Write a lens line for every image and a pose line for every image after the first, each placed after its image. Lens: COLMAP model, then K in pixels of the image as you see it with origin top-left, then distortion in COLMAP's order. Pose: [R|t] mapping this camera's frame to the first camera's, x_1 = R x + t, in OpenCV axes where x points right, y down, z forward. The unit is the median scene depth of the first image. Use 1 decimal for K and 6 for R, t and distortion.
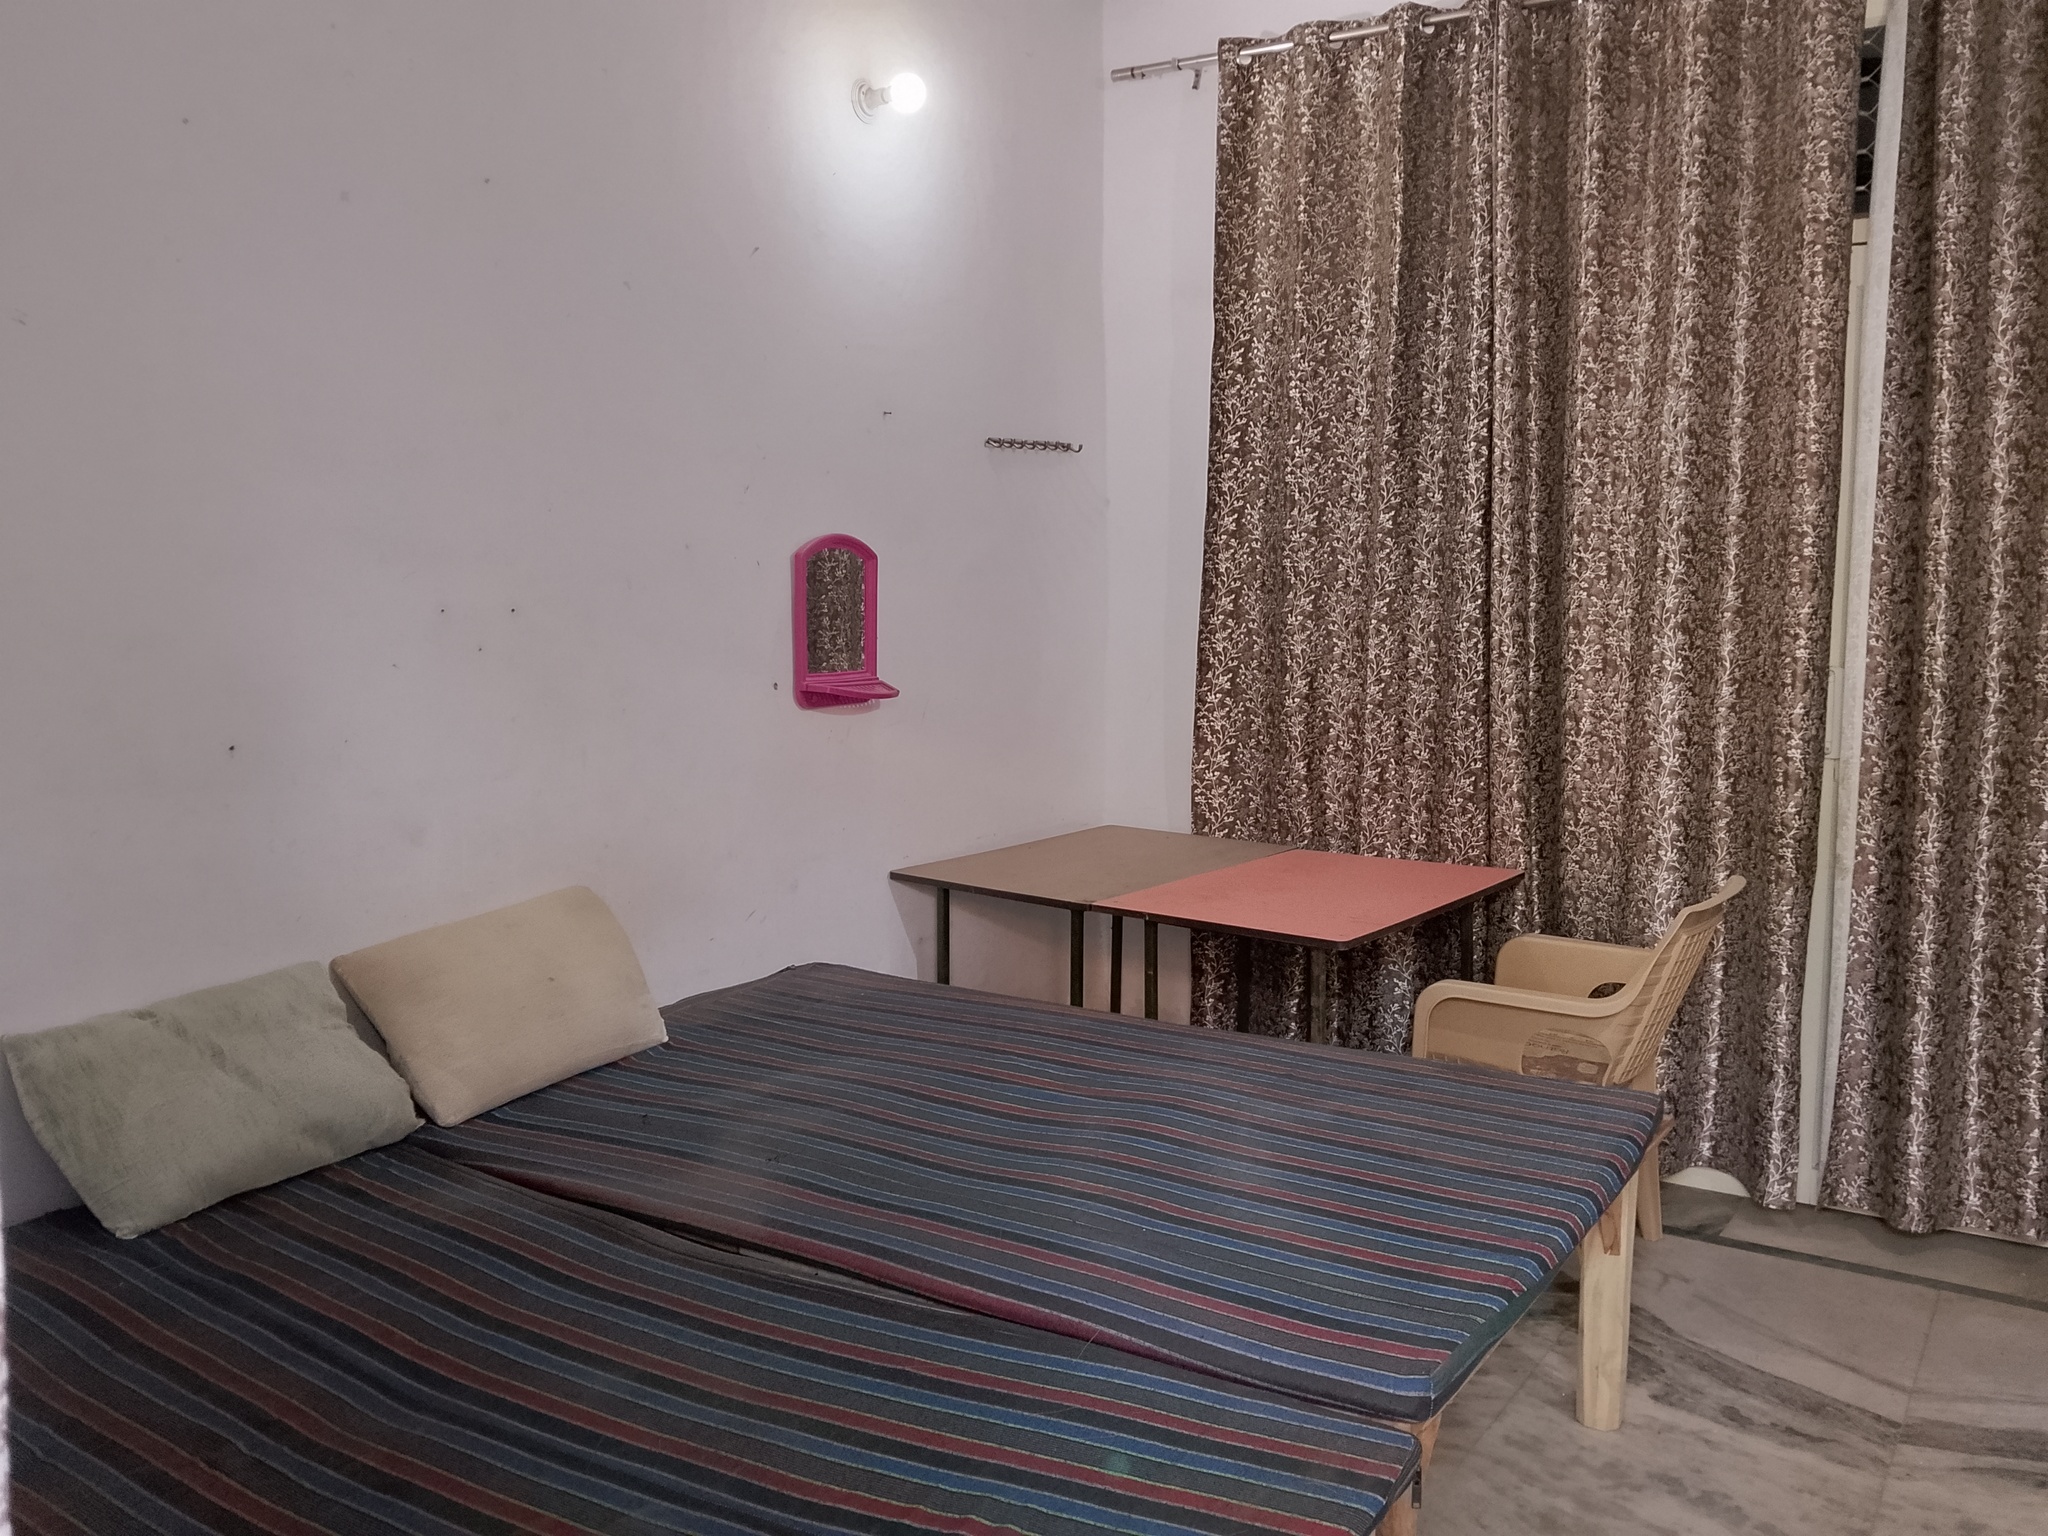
lens RADIAL K [[1644.4, 0, 1012.3], [0, 1644.4, 806.9], [0, 0, 1]] dist [0.097183, -0.206716]
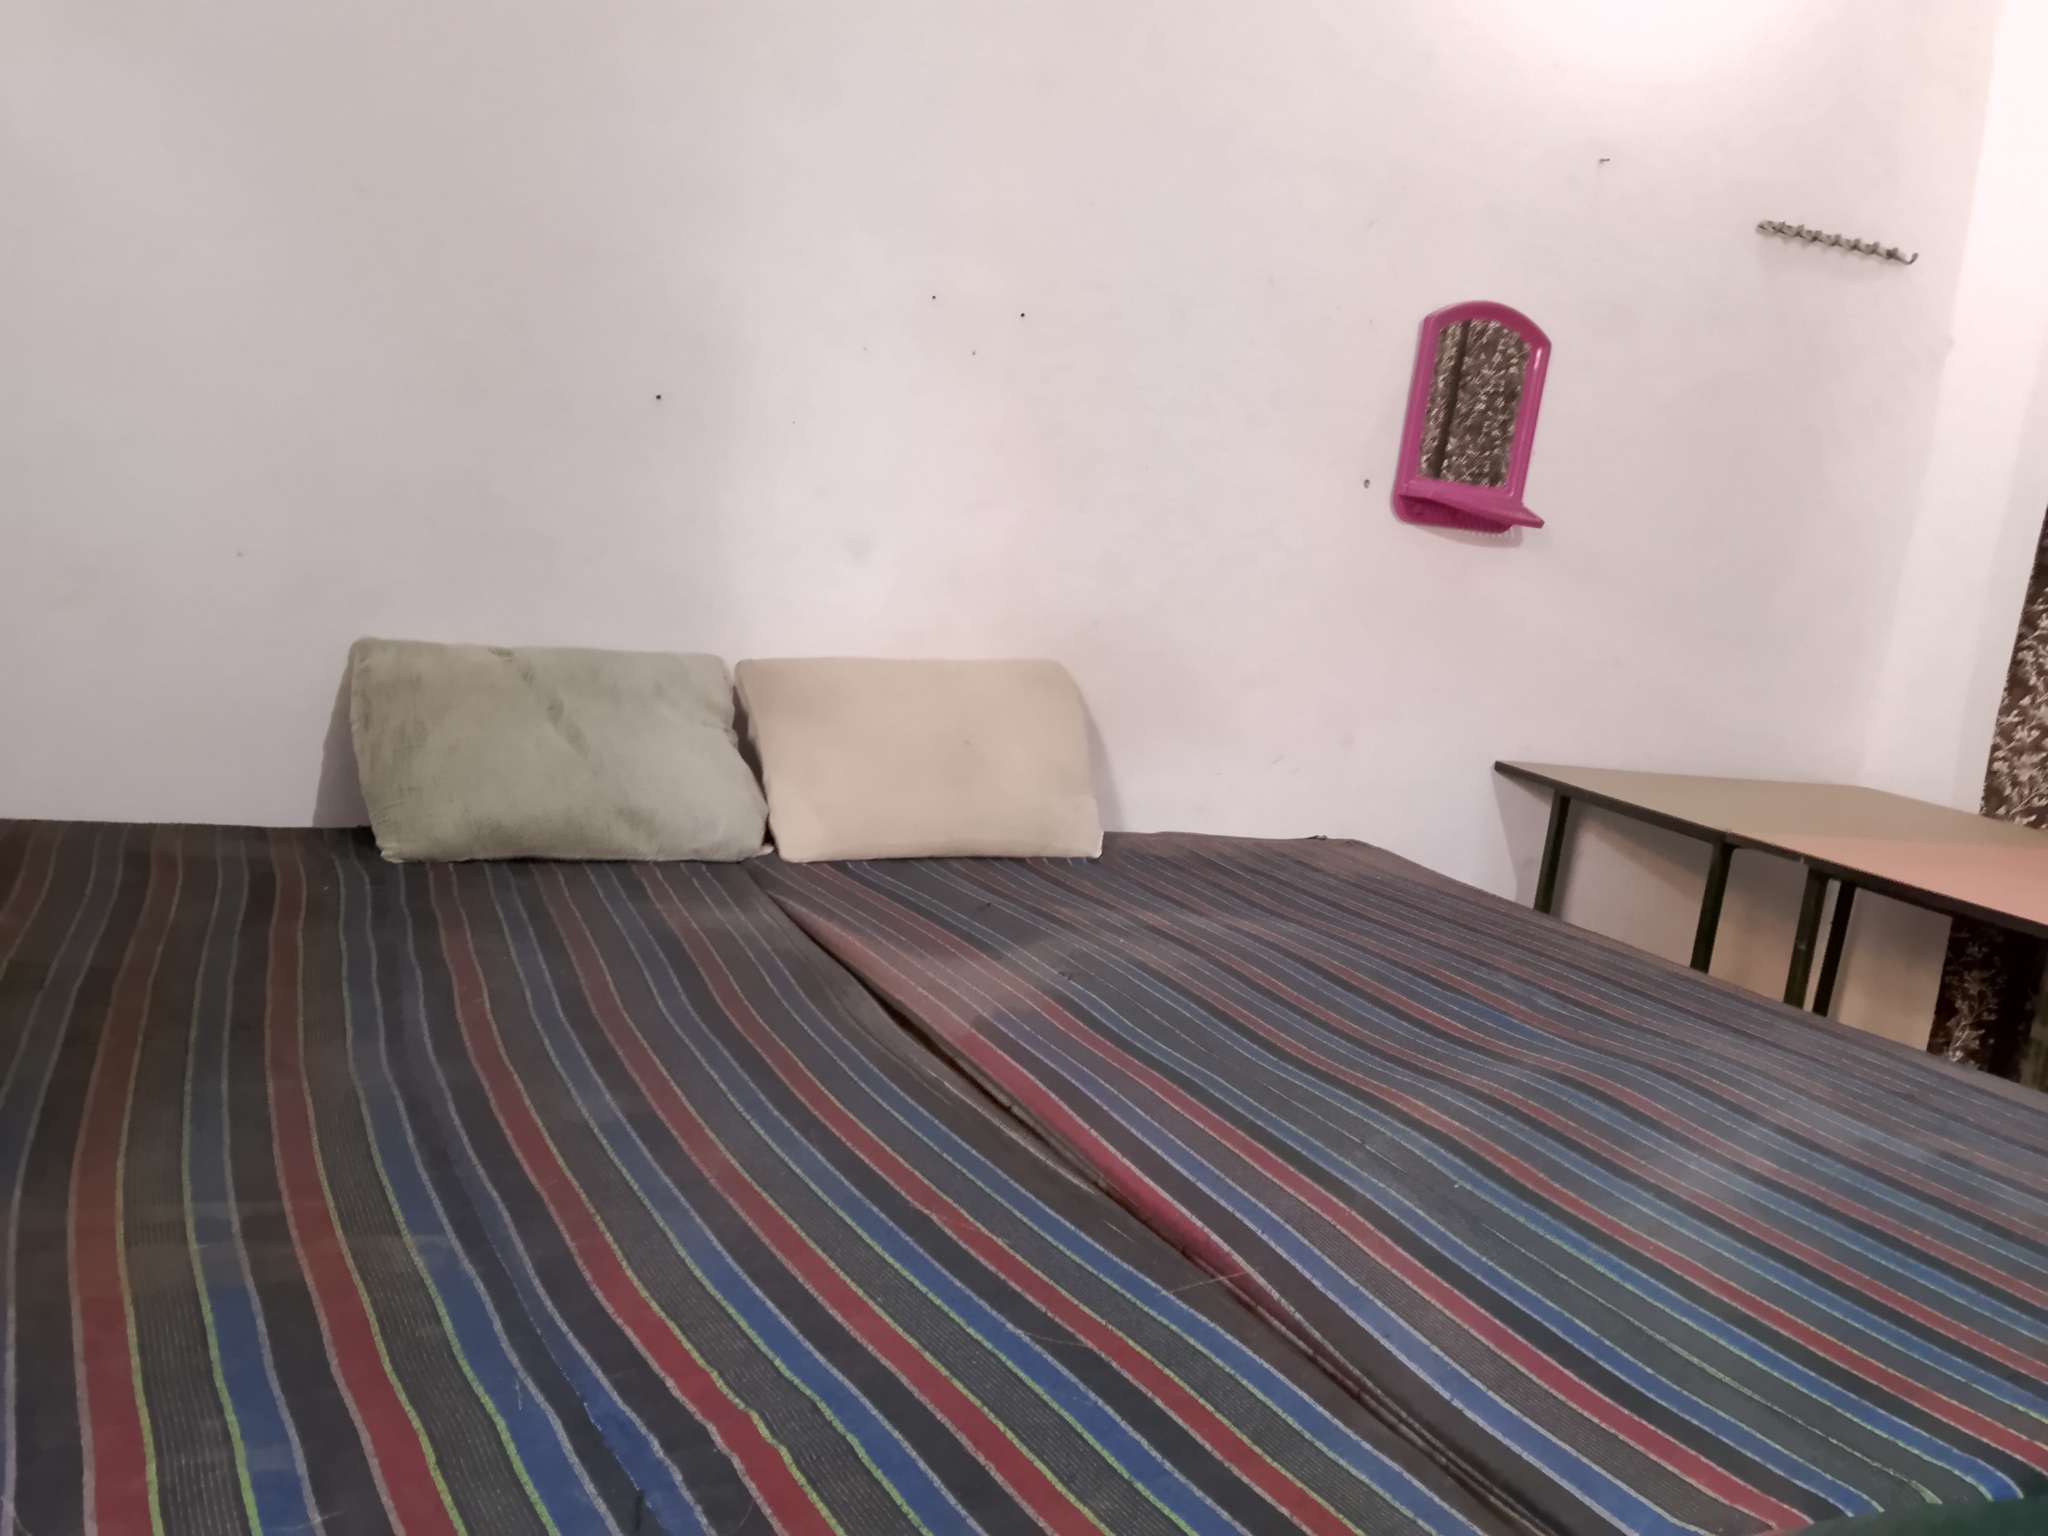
lens RADIAL K [[1644.4, 0, 1012.3], [0, 1644.4, 806.9], [0, 0, 1]] dist [0.097183, -0.206716]
pose [[0.847139, 0.194003, -0.494689, 0.158353], [-0.194693, 0.979551, 0.050746, 0.083770], [0.494418, 0.053324, 0.867587, 0.262837]]
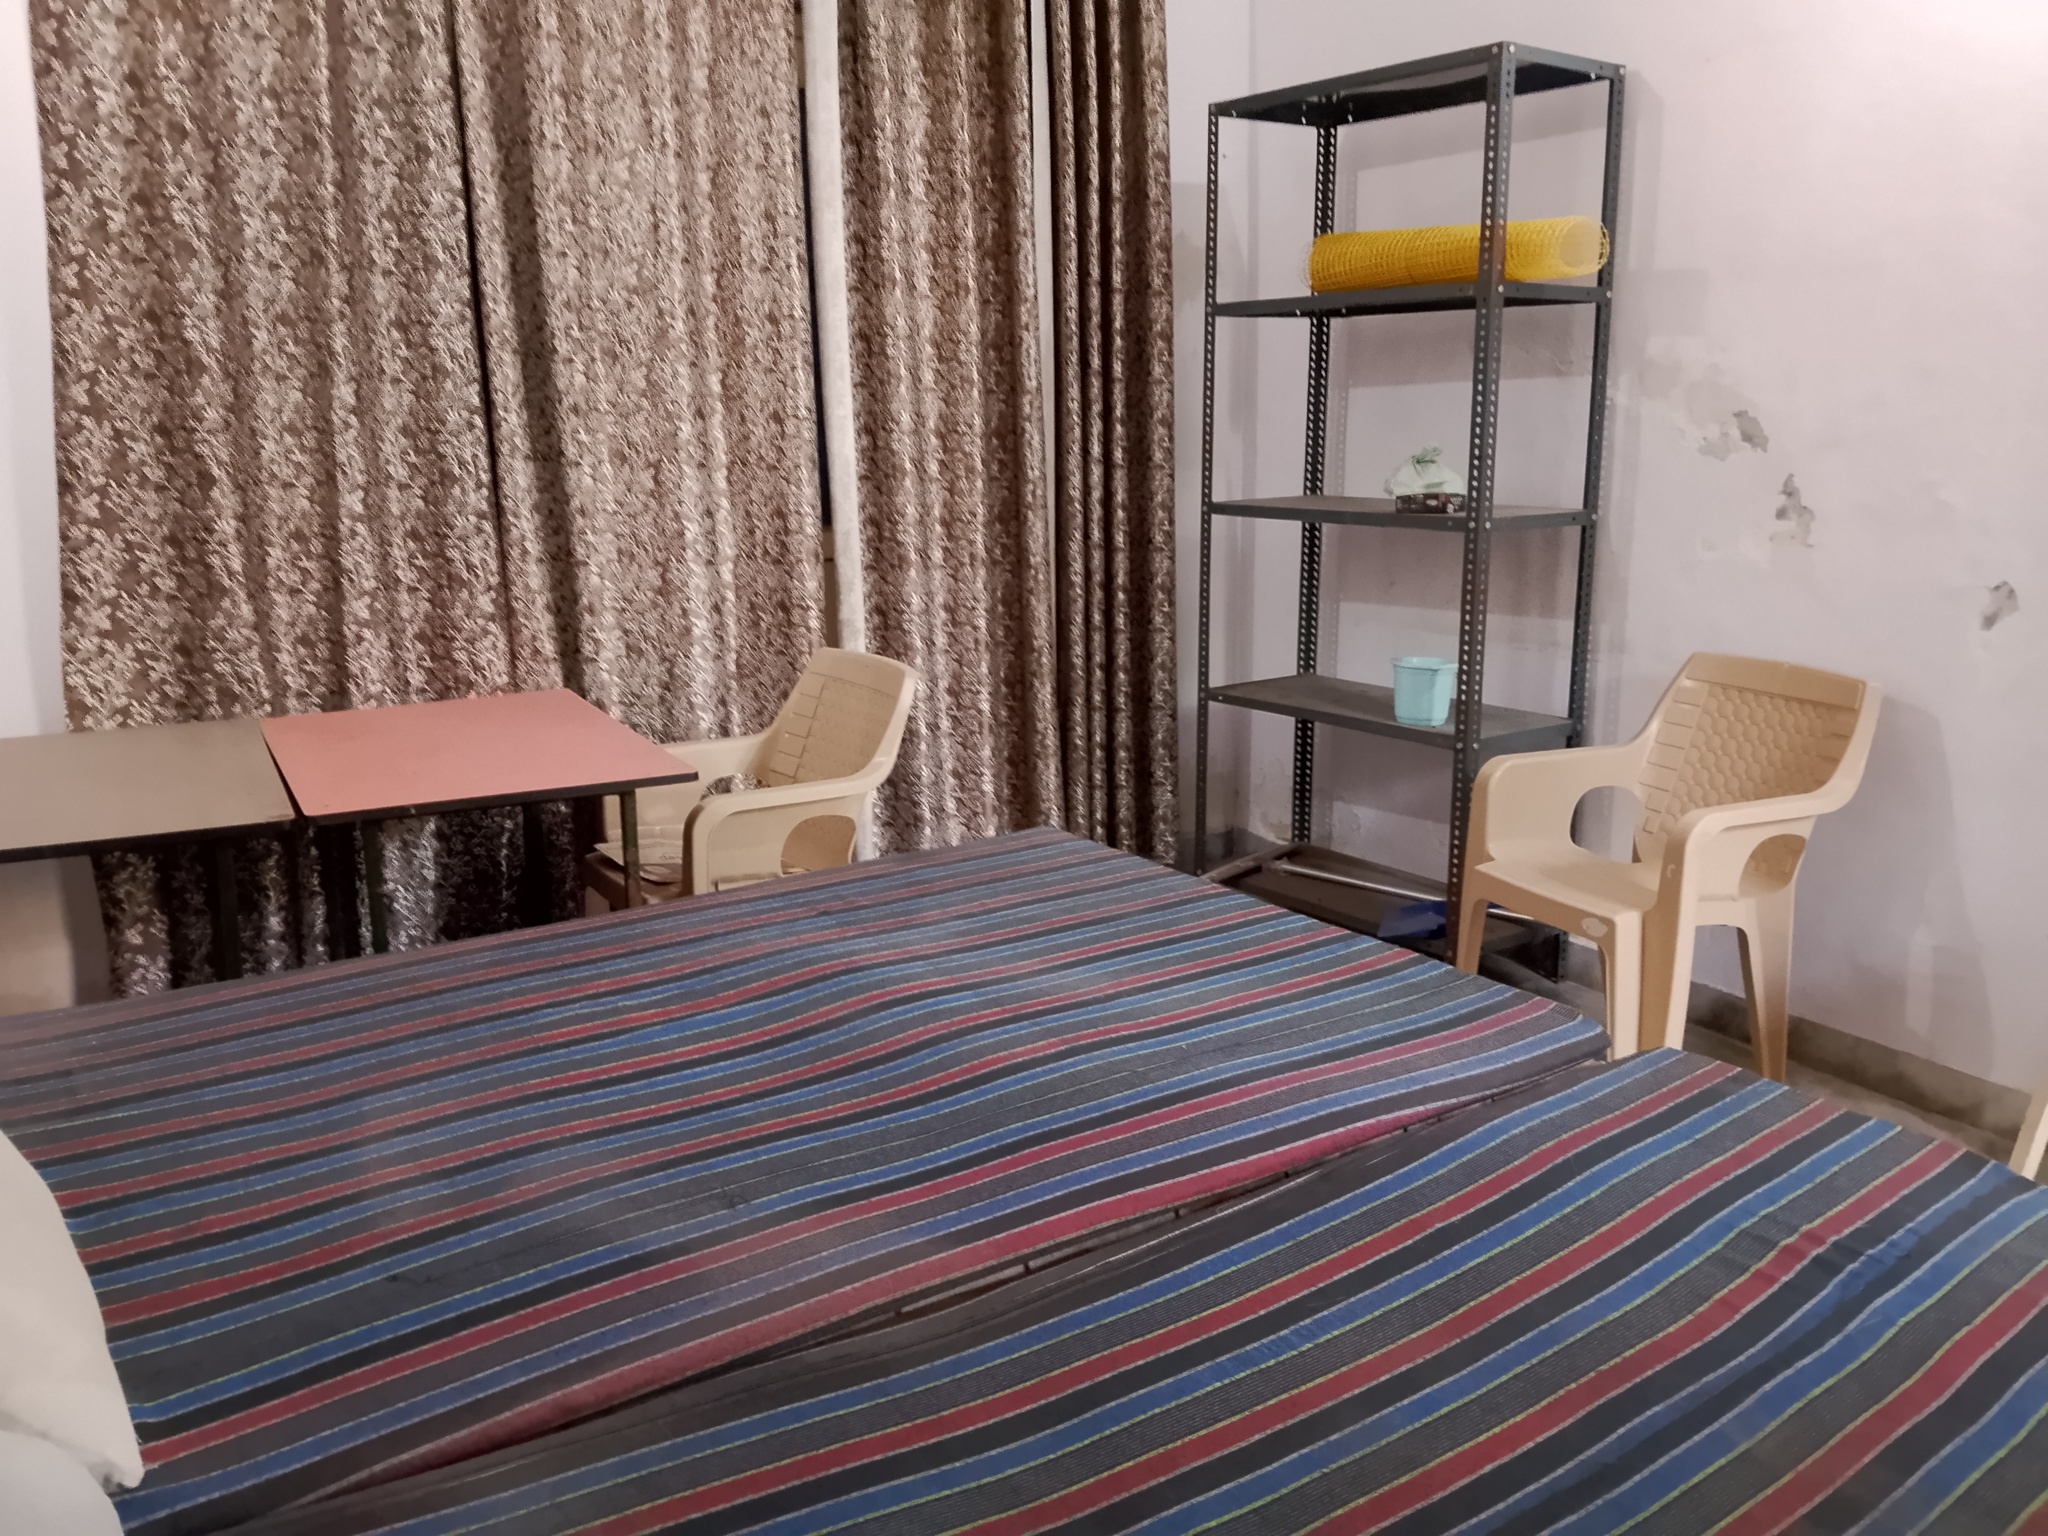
lens RADIAL K [[1644.4, 0, 1012.3], [0, 1644.4, 806.9], [0, 0, 1]] dist [0.097183, -0.206716]
pose [[0.399856, -0.215393, 0.890910, -0.522897], [0.137747, 0.975078, 0.173919, -0.028609], [-0.906168, 0.053178, 0.419561, 0.505016]]
